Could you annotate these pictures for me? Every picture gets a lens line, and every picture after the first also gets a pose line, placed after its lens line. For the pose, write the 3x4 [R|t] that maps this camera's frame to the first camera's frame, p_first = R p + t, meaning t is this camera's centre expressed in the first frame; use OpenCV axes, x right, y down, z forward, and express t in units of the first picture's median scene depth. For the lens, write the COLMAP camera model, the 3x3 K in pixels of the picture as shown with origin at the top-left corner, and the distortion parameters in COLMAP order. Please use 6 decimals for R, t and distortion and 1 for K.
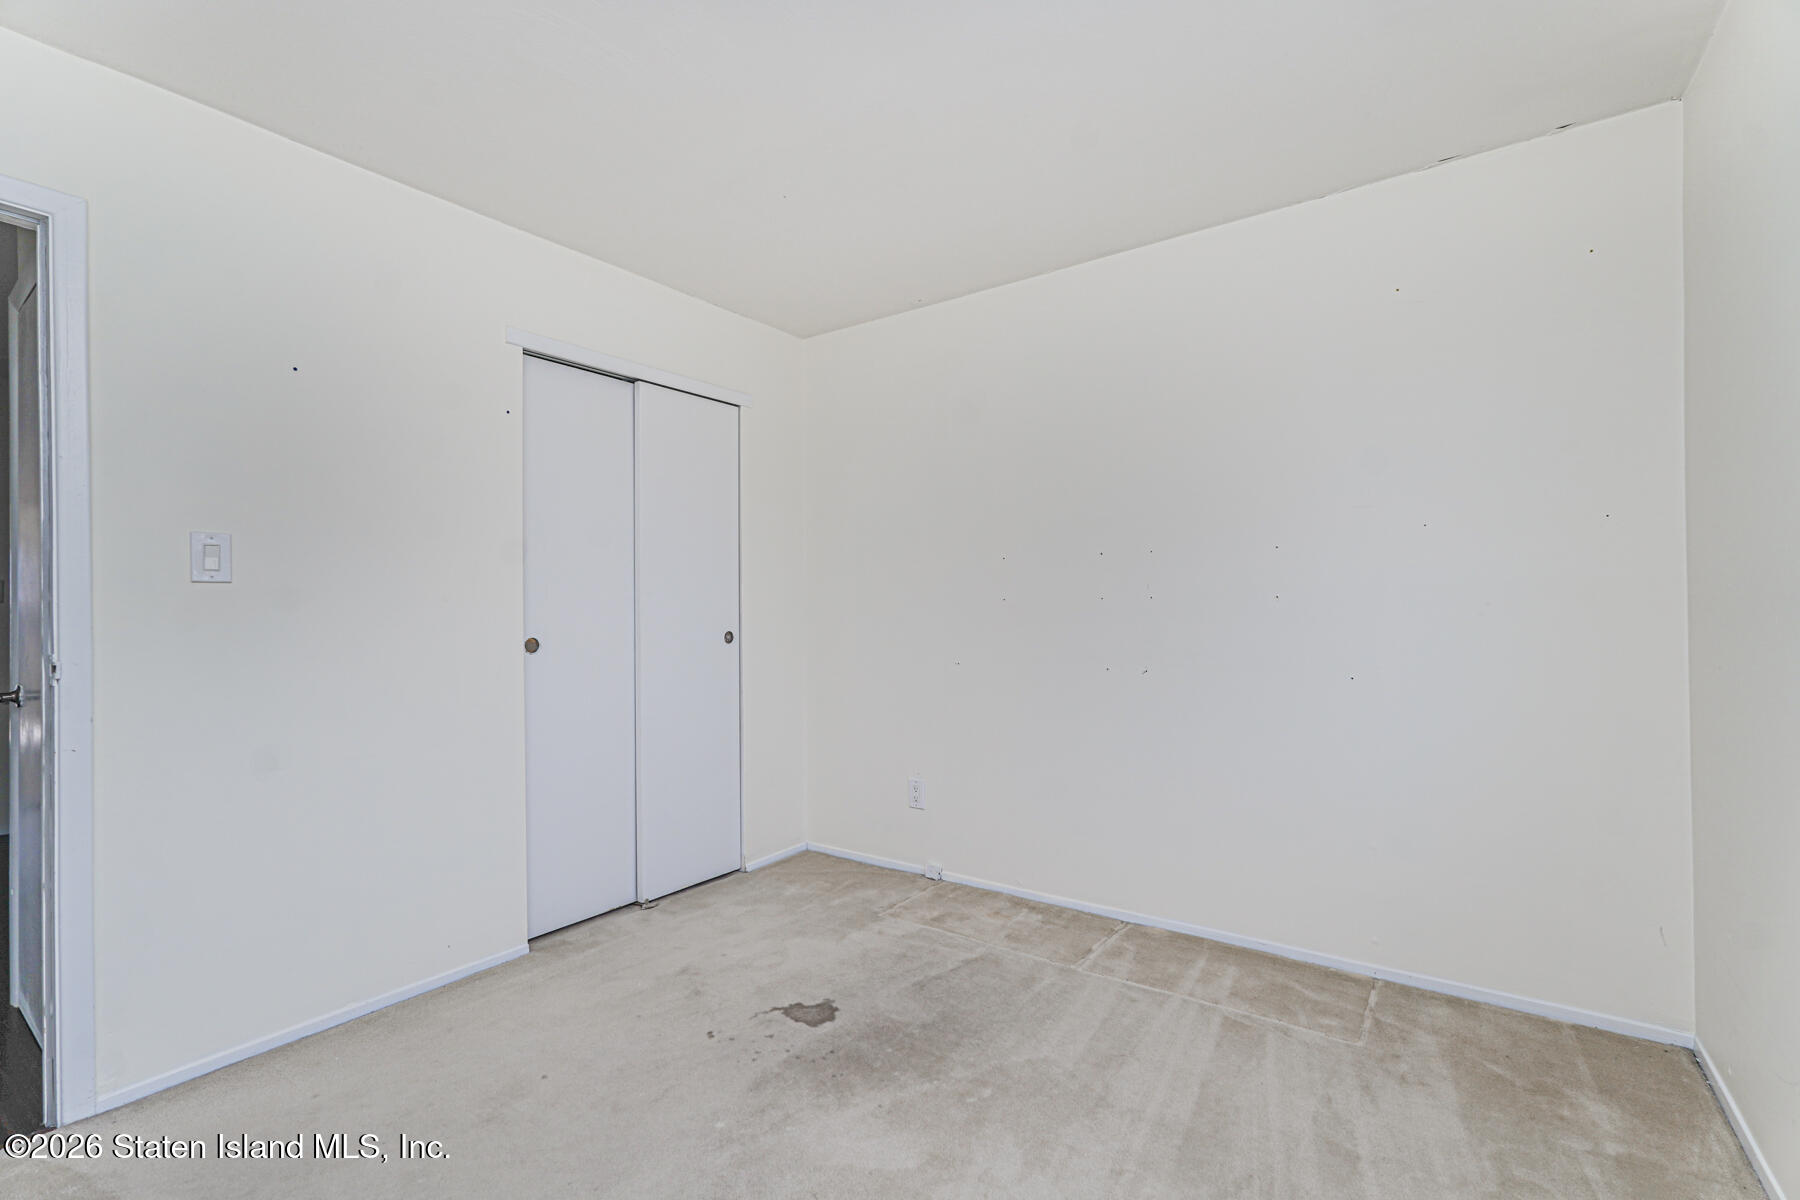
lens RADIAL K [[802.9, 0, 903.1], [0, 802.9, 609.1], [0, 0, 1]] dist [-0.019188, 0.012124]
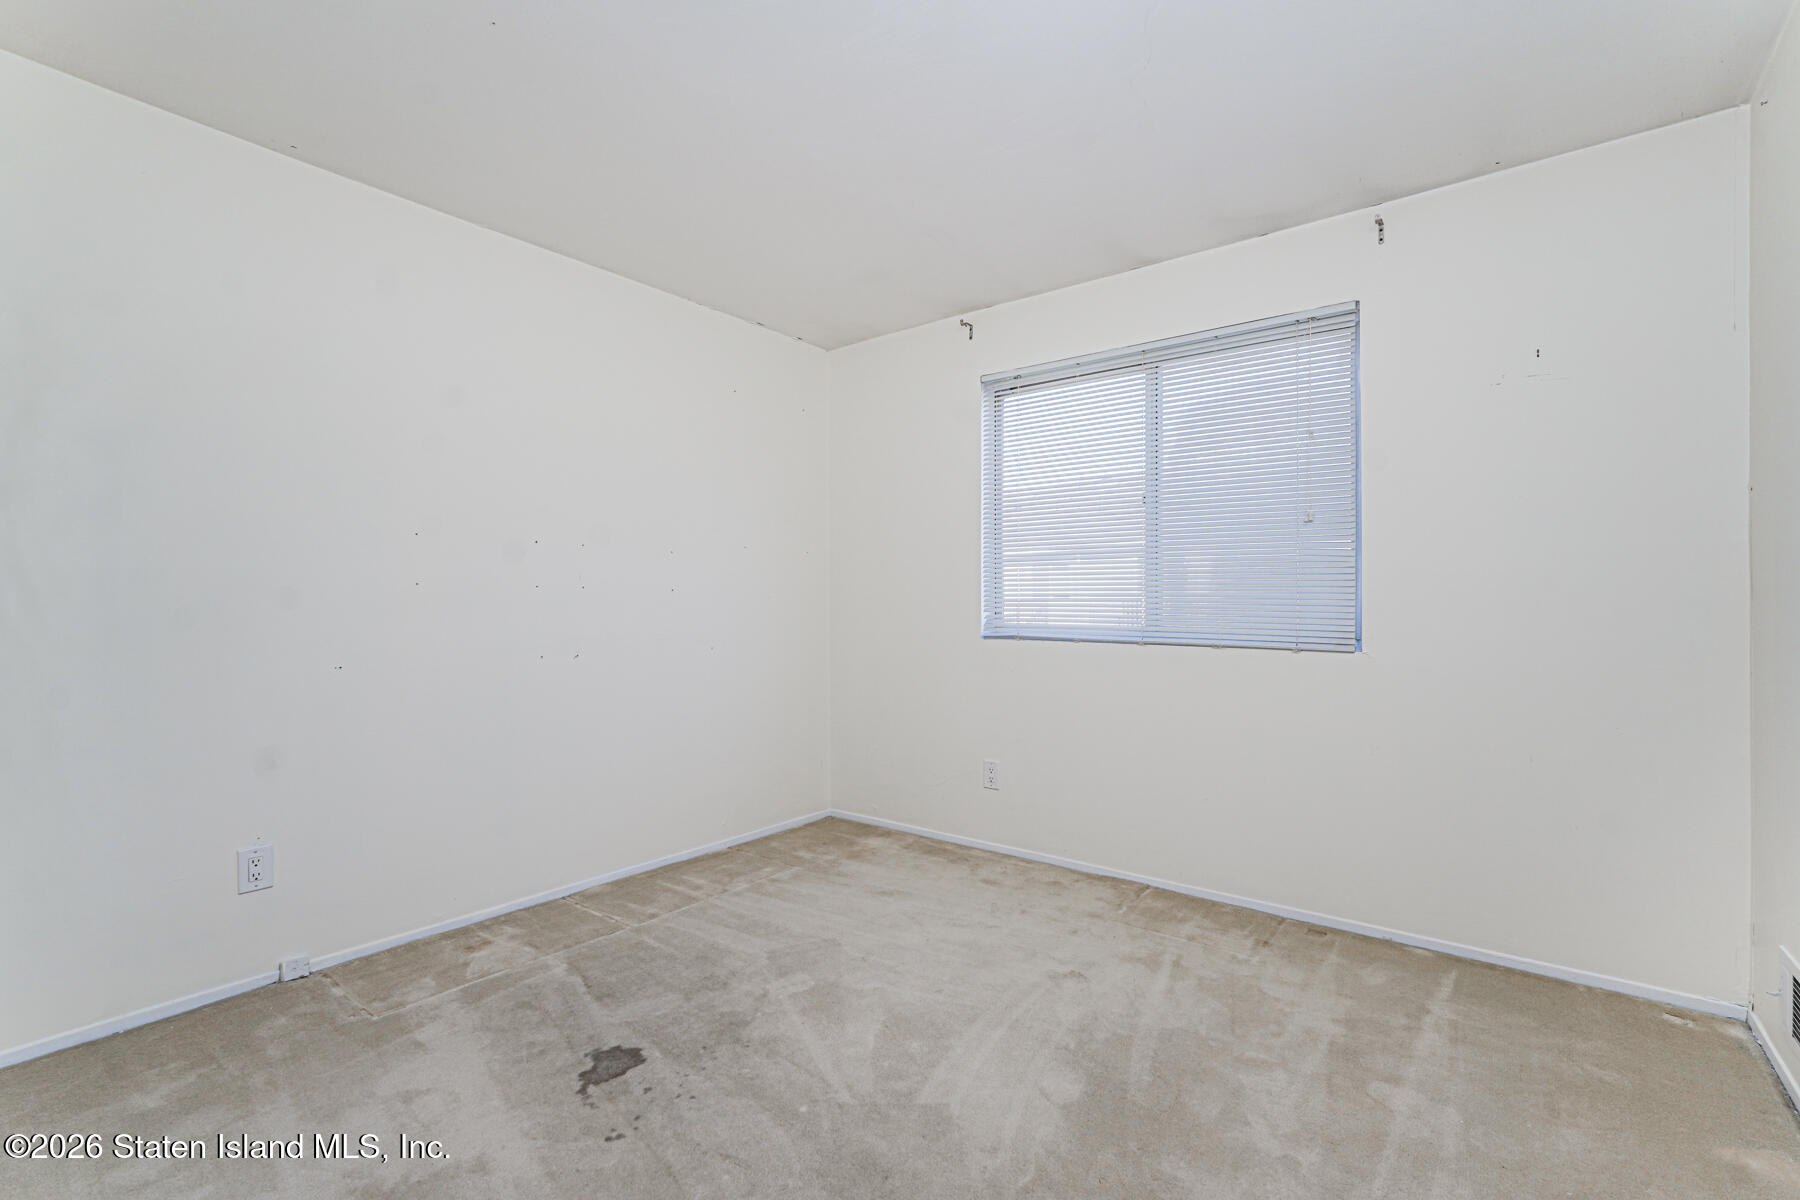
lens RADIAL K [[802.9, 0, 903.1], [0, 802.9, 609.1], [0, 0, 1]] dist [-0.019188, 0.012124]
pose [[0.048478, -0.004673, 0.998813, -0.763027], [-0.002871, 0.999984, 0.004818, 0.005472], [-0.998820, -0.003101, 0.048464, 0.512428]]
